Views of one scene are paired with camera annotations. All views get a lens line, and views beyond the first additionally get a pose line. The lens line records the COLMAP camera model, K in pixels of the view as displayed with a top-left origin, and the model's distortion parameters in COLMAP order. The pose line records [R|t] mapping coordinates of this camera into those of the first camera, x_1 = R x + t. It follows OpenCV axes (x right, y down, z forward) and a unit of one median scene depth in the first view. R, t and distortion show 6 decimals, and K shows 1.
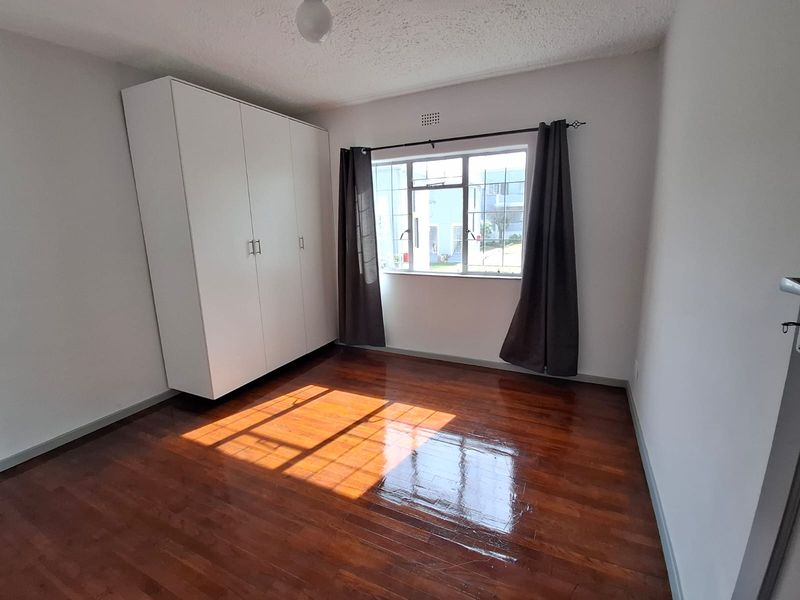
lens RADIAL K [[368.5, 0, 402.0], [0, 368.5, 298.3], [0, 0, 1]] dist [0.003587, -0.013993]
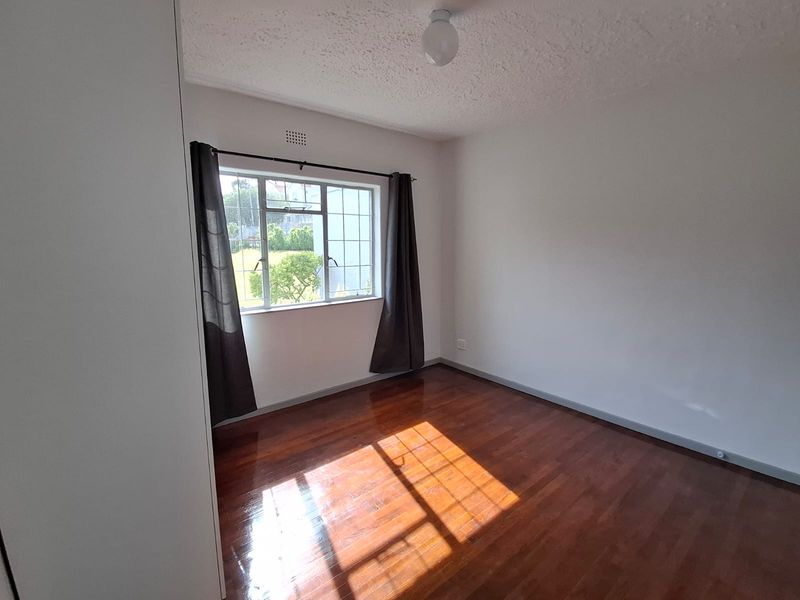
lens RADIAL K [[375.6, 0, 395.5], [0, 375.6, 296.6], [0, 0, 1]] dist [0.000886, -0.000383]
pose [[0.412995, -0.107852, 0.904325, -0.745448], [0.176612, 0.983598, 0.036650, -0.094995], [-0.893445, 0.144579, 0.425269, 0.464652]]
